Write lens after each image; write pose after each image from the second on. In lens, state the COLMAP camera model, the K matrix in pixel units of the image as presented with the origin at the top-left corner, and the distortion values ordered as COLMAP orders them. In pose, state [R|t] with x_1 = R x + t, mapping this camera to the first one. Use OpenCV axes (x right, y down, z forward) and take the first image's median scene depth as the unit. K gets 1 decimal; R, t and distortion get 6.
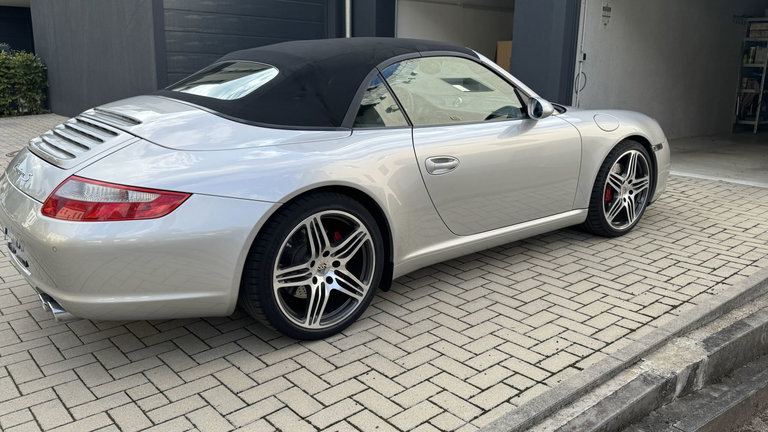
lens RADIAL K [[607.1, 0, 384.0], [0, 607.1, 216.0], [0, 0, 1]] dist [0.037444, -0.003818]
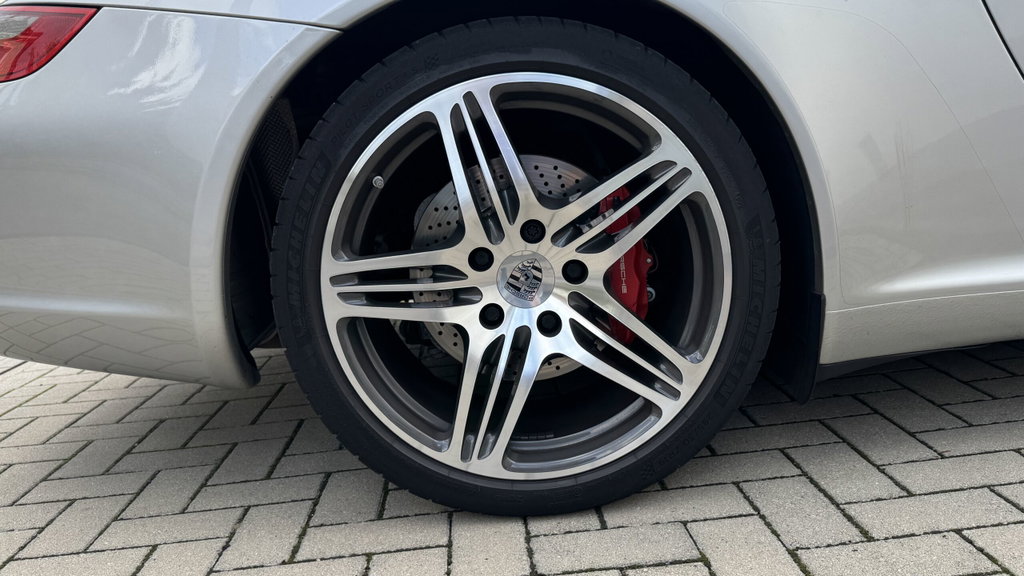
lens RADIAL K [[855.5, 0, 507.6], [0, 855.5, 298.2], [0, 0, 1]] dist [0.093108, 0.000137]
pose [[0.787238, 0.054344, -0.614251, 0.153922], [-0.074997, 0.997152, -0.007898, 0.098918], [0.612072, 0.052284, 0.789072, 0.660348]]
